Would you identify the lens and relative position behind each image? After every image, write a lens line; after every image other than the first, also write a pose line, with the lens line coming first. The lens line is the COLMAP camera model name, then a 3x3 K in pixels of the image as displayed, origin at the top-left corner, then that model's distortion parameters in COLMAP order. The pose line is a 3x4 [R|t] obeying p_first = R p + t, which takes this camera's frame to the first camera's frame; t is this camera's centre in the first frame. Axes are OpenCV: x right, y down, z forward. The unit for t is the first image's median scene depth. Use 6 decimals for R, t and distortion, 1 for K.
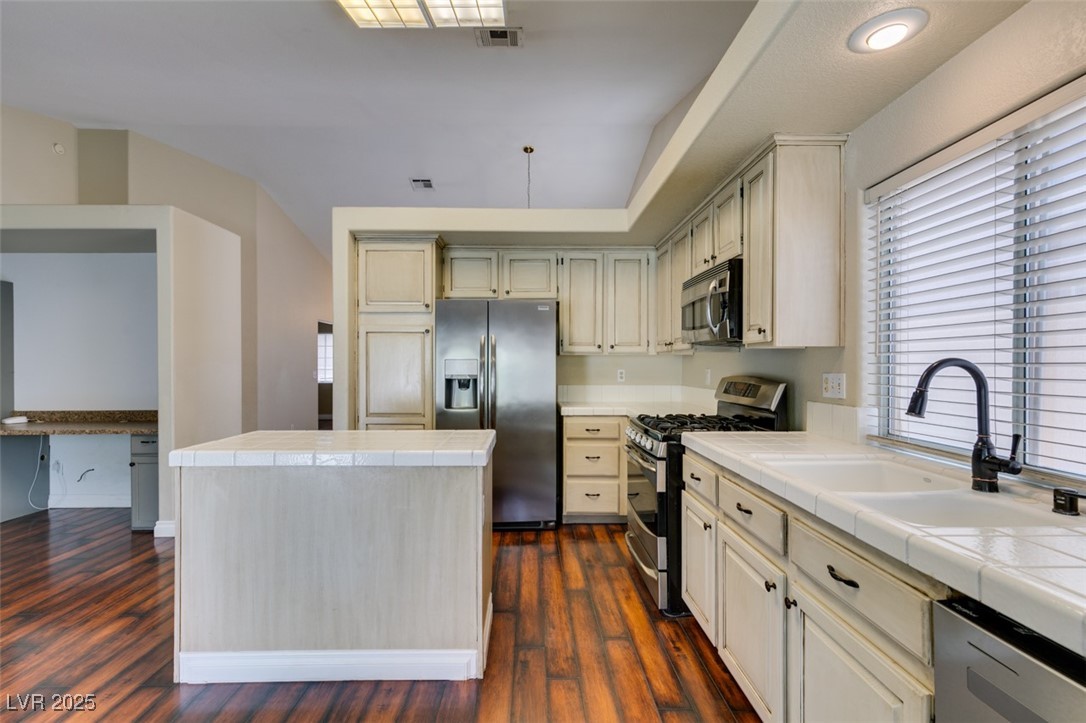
lens RADIAL K [[490.0, 0, 543.0], [0, 490.0, 361.5], [0, 0, 1]] dist [0.010334, -0.000534]
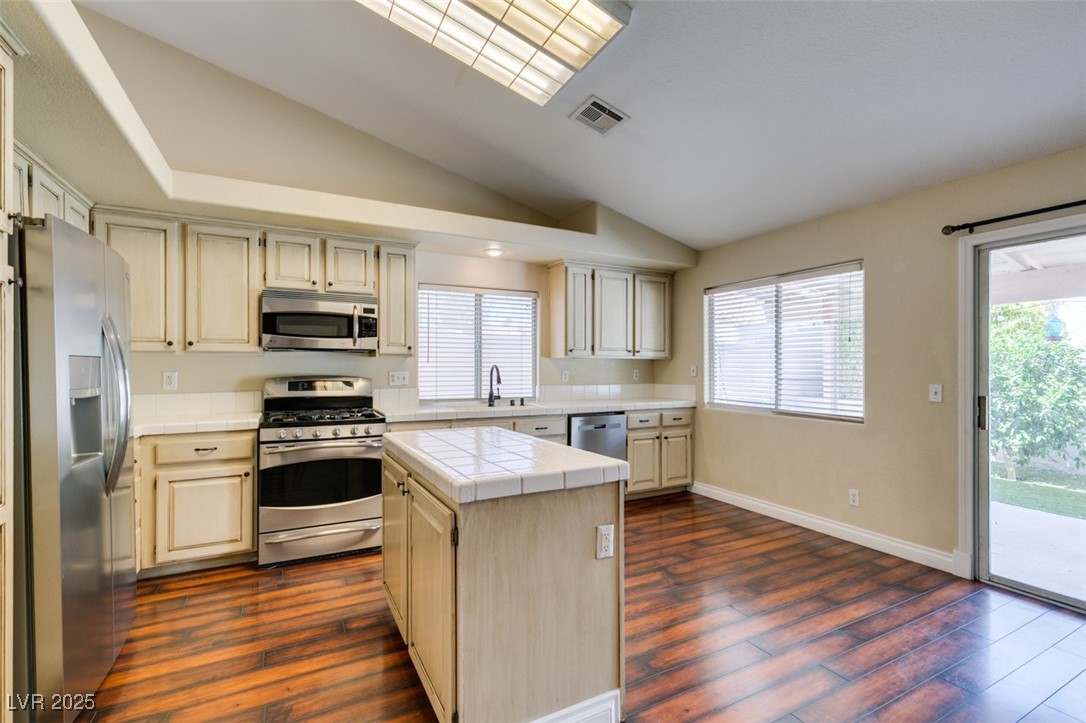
lens RADIAL K [[513.5, 0, 538.8], [0, 513.5, 359.9], [0, 0, 1]] dist [0.009767, -0.000003]
pose [[-0.462088, 0.000195, 0.886834, -1.141063], [-0.013616, 0.999881, -0.007315, -0.014651], [-0.886730, -0.015455, -0.462030, 1.168129]]
